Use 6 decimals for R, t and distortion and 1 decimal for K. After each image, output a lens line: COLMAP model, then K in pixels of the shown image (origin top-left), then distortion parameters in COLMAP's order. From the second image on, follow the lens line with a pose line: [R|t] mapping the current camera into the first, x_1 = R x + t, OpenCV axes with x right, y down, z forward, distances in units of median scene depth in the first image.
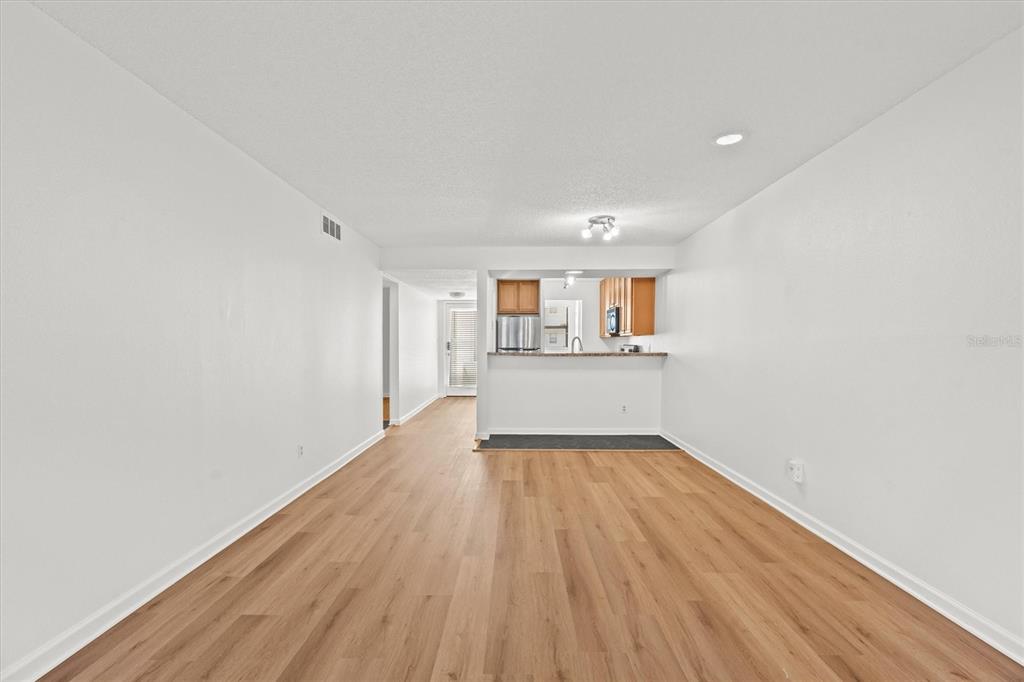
lens RADIAL K [[742.1, 0, 512.0], [0, 742.1, 341.0], [0, 0, 1]] dist [0.103485, -0.136231]
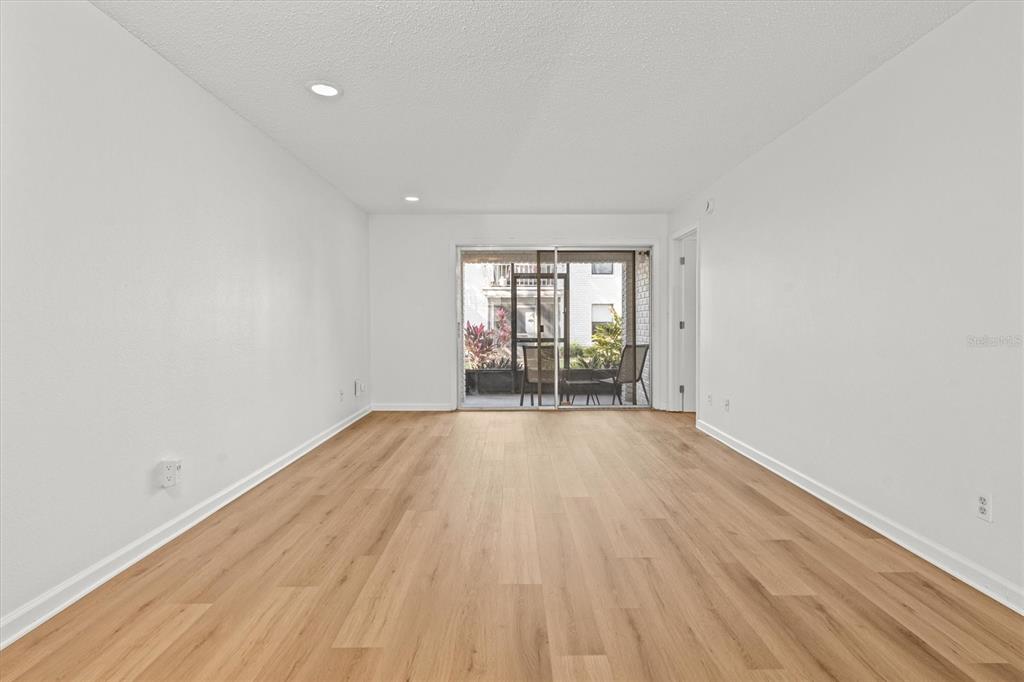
lens RADIAL K [[742.1, 0, 512.0], [0, 742.1, 341.0], [0, 0, 1]] dist [0.103485, -0.136231]
pose [[-0.999976, -0.001035, -0.006837, 0.050882], [-0.001170, 0.999804, 0.019782, 0.032051], [0.006815, 0.019790, -0.999781, 1.886476]]
